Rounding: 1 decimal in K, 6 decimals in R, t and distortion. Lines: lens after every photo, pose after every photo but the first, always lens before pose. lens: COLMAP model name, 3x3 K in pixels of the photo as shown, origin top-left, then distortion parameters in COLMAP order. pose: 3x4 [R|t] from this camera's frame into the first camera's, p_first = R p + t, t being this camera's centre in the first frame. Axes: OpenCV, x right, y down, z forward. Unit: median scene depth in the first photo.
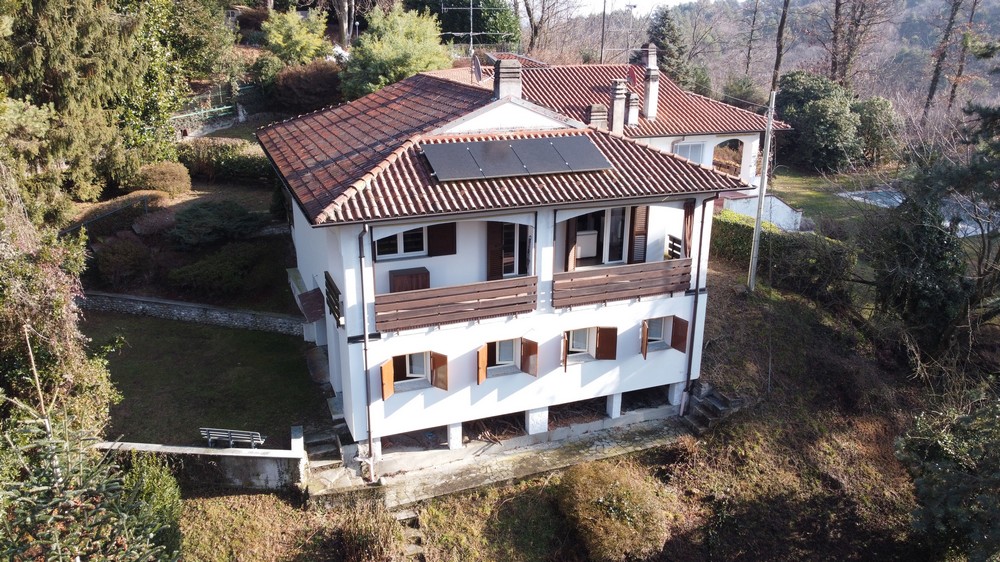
lens RADIAL K [[735.6, 0, 500.0], [0, 735.6, 281.0], [0, 0, 1]] dist [0.000210, 0.001089]
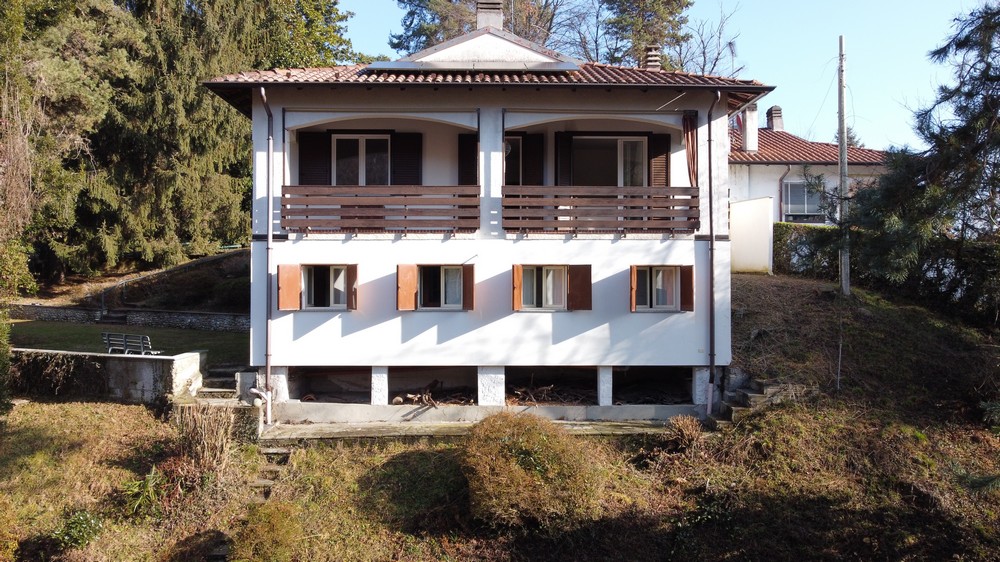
lens RADIAL K [[735.6, 0, 500.0], [0, 735.6, 281.0], [0, 0, 1]] dist [0.000210, 0.001089]
pose [[0.942042, -0.007630, -0.335410, 0.334562], [-0.100878, 0.947036, -0.304871, 0.331755], [0.319971, 0.321036, 0.891378, 0.284160]]
